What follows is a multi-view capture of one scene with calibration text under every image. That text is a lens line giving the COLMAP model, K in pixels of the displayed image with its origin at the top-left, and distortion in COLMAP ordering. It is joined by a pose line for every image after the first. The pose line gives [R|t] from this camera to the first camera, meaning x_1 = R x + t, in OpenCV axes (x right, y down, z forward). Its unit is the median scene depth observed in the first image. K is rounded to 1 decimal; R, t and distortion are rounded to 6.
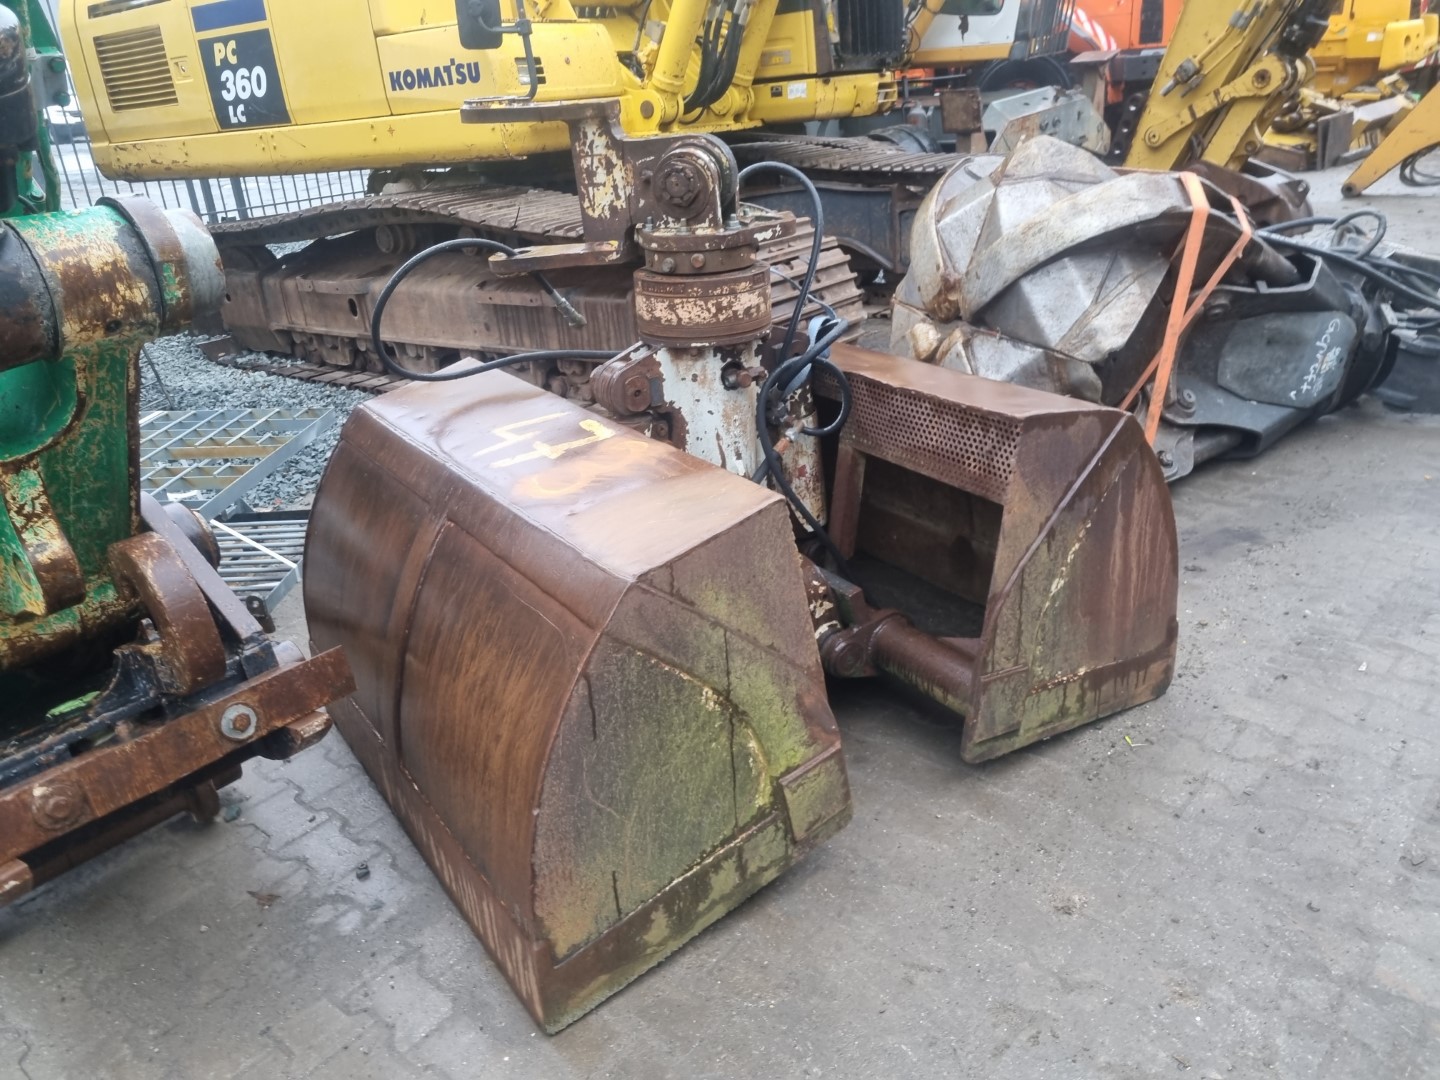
lens RADIAL K [[1086.6, 0, 695.3], [0, 1086.6, 538.0], [0, 0, 1]] dist [0.023595, 0.001207]
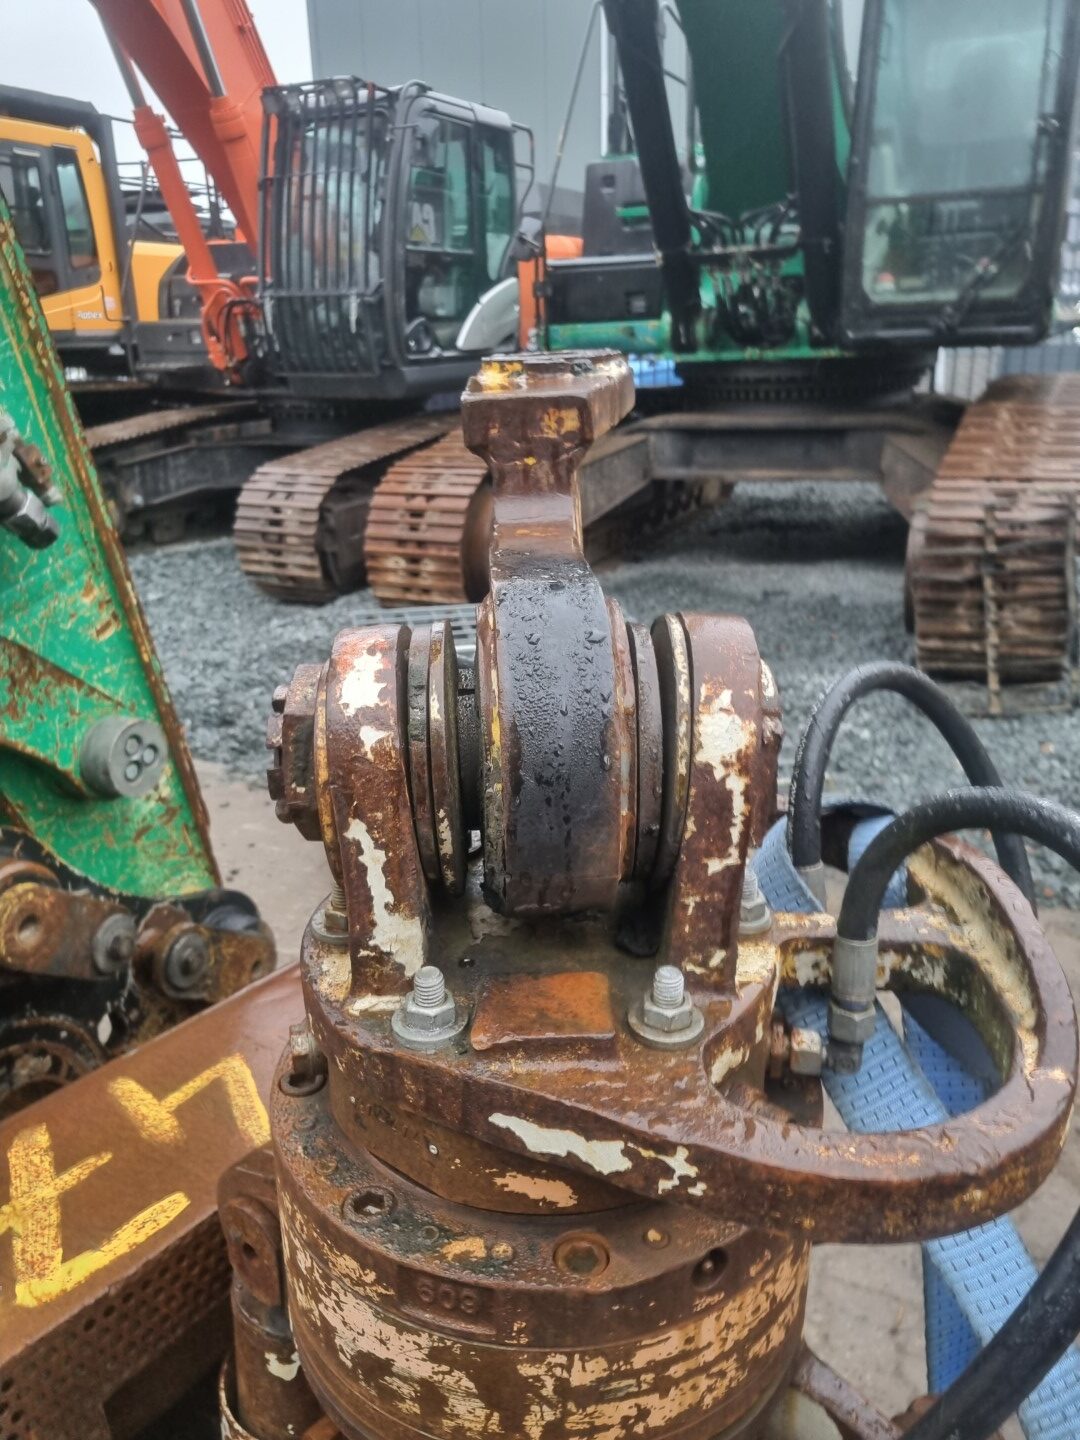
lens RADIAL K [[1072.6, 0, 531.5], [0, 1072.6, 717.9], [0, 0, 1]] dist [0.052850, -0.033584]
pose [[0.304491, 0.374865, -0.875649, 0.202205], [-0.373740, 0.892599, 0.252160, -0.393651], [0.876130, 0.250484, 0.411891, 0.898605]]
